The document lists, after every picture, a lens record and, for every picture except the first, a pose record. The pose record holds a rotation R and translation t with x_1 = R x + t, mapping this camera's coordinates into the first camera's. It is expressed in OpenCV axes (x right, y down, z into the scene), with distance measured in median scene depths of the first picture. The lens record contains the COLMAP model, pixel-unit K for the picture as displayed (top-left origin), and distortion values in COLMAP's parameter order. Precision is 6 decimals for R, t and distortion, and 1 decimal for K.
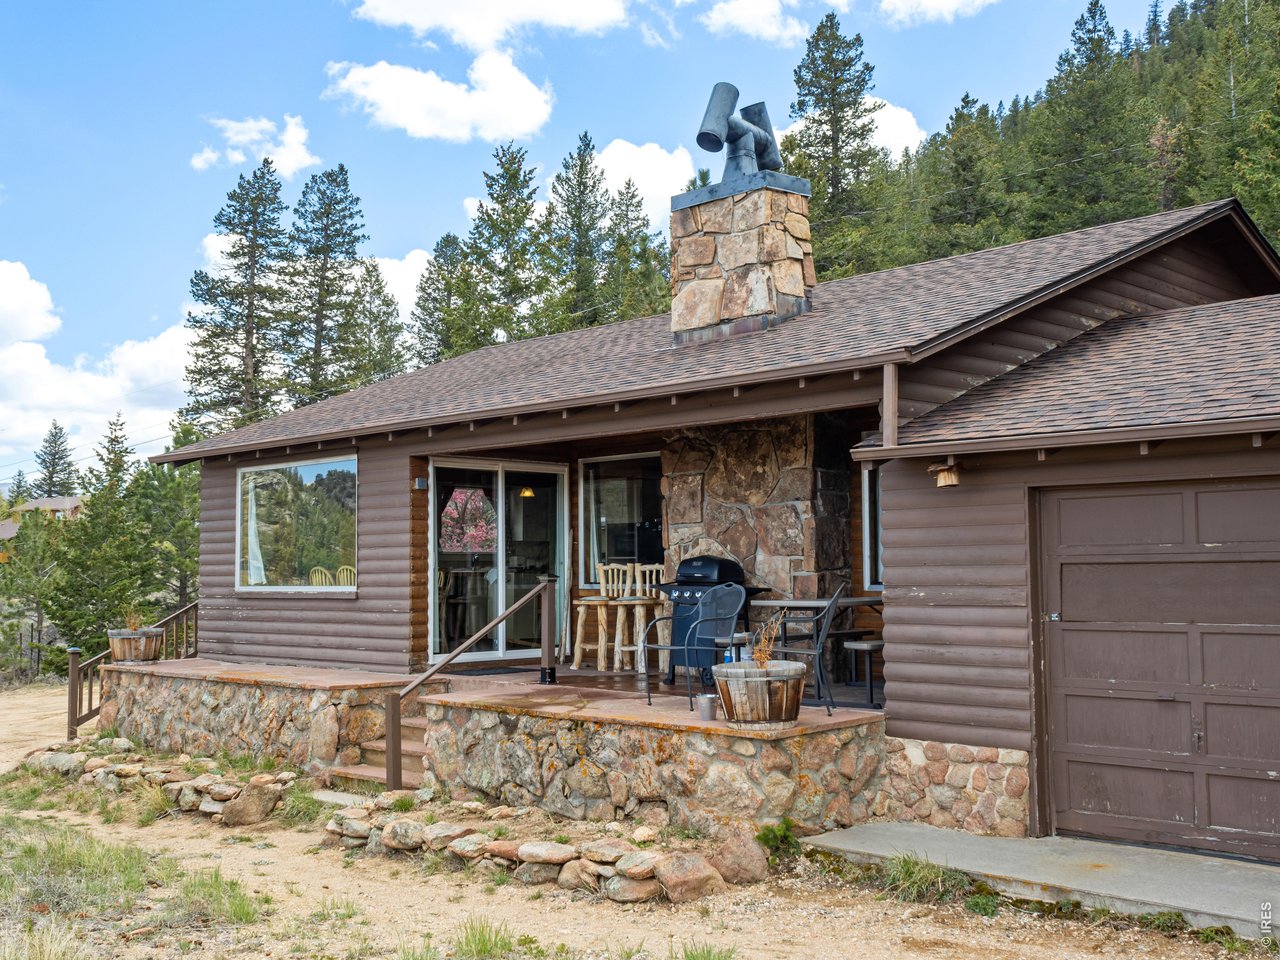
lens RADIAL K [[1413.5, 0, 640.0], [0, 1413.5, 480.0], [0, 0, 1]] dist [0.057986, -0.047609]
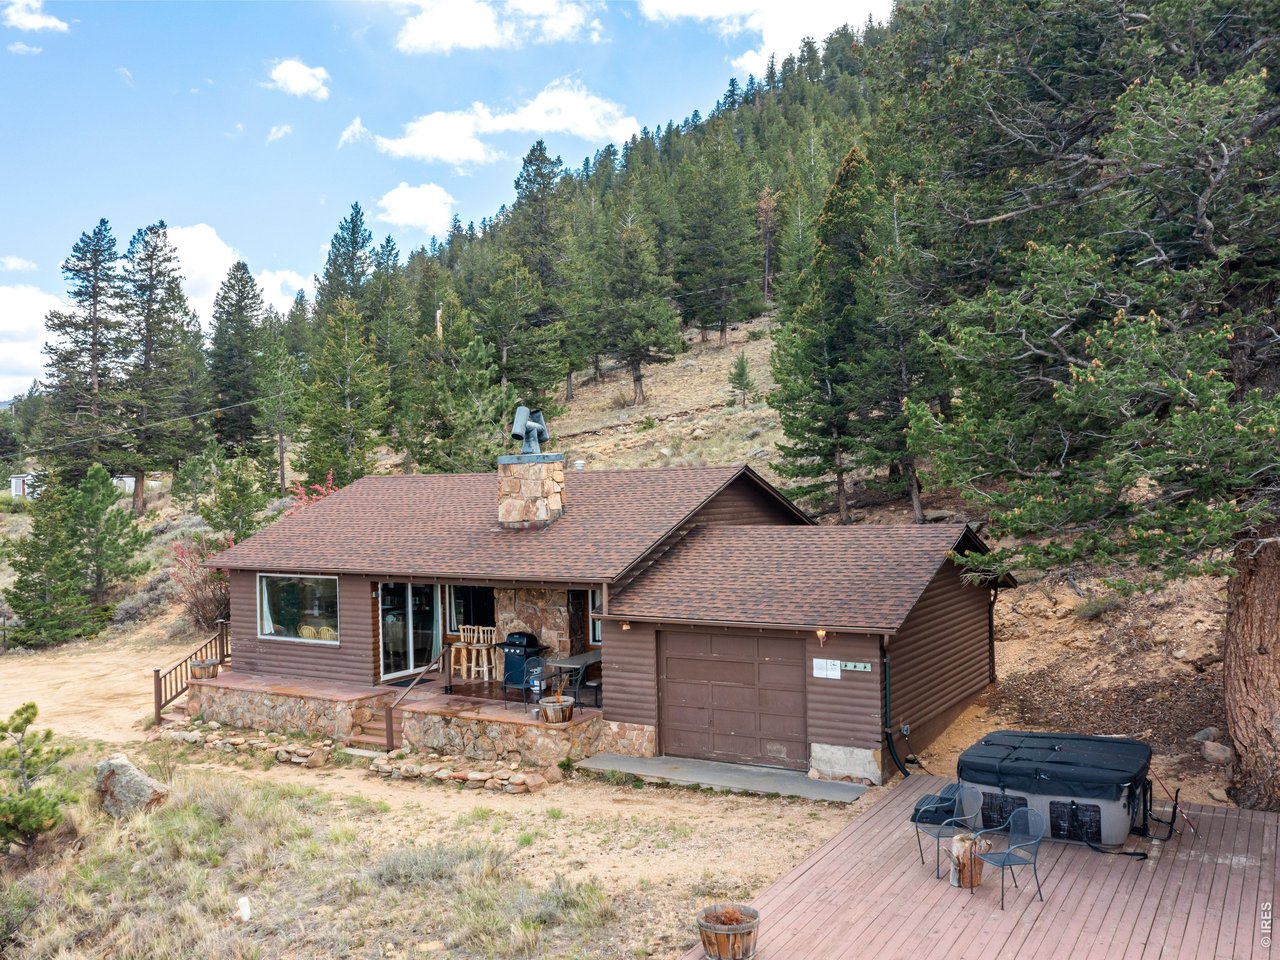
lens RADIAL K [[1119.1, 0, 660.9], [0, 1119.1, 479.3], [0, 0, 1]] dist [0.004096, -0.009676]
pose [[0.968767, -0.011041, 0.247727, -0.179836], [-0.001808, 0.998667, 0.051581, -0.290194], [-0.247967, -0.050418, 0.967456, -0.782445]]
